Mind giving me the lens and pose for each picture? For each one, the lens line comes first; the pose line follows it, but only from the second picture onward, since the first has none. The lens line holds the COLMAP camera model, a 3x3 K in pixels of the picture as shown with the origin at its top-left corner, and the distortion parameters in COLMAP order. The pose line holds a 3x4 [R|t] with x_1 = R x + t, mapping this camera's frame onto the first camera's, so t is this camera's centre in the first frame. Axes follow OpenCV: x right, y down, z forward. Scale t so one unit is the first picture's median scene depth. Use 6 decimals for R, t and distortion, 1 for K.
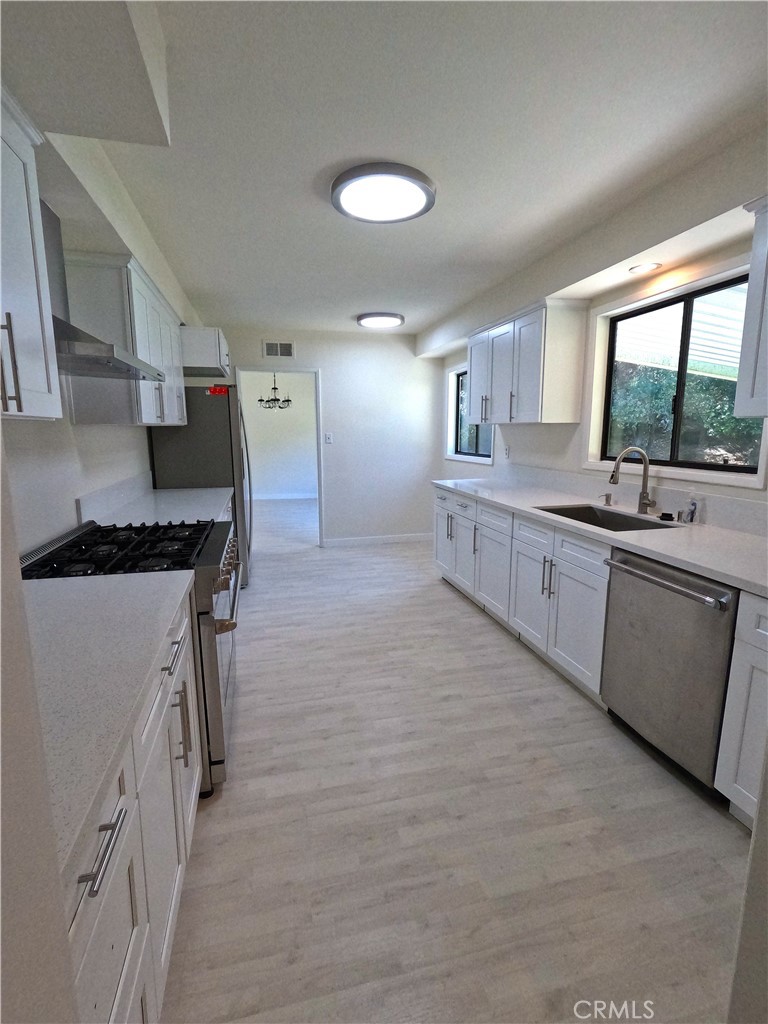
lens RADIAL K [[489.6, 0, 384.0], [0, 489.6, 512.0], [0, 0, 1]] dist [0.000701, -0.000109]
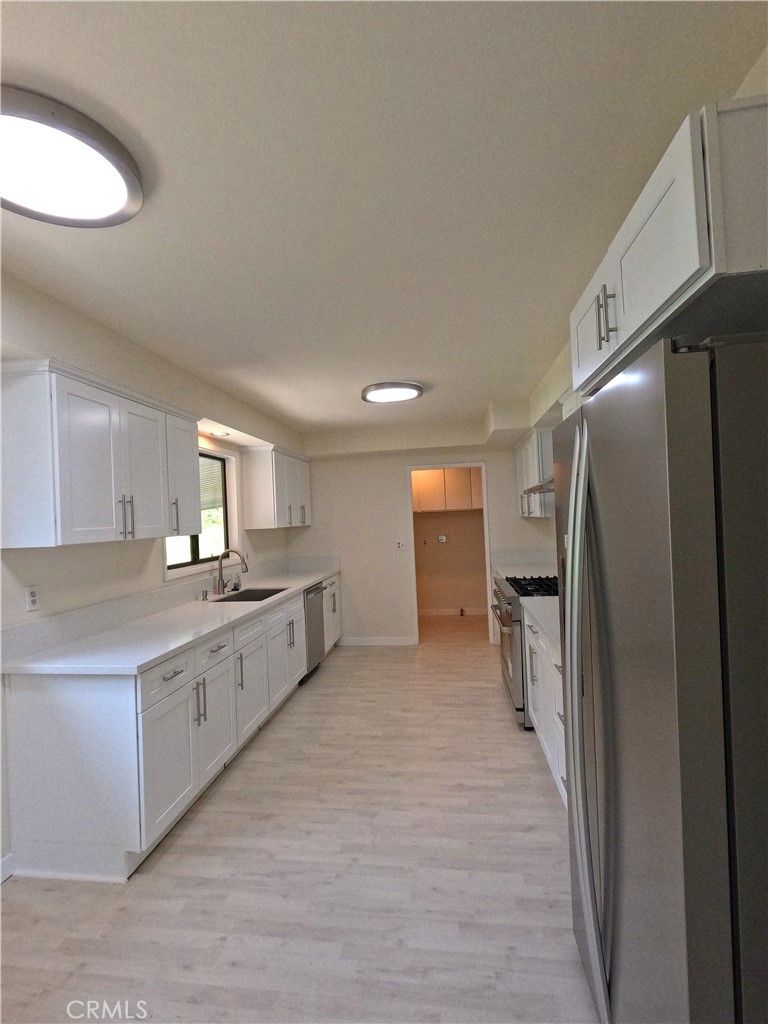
lens RADIAL K [[489.6, 0, 384.0], [0, 489.6, 512.0], [0, 0, 1]] dist [0.000701, -0.000109]
pose [[-0.928584, 0.044356, 0.368463, -0.390274], [0.104679, 0.983824, 0.145373, -0.333546], [-0.356054, 0.173561, -0.918206, 1.782916]]
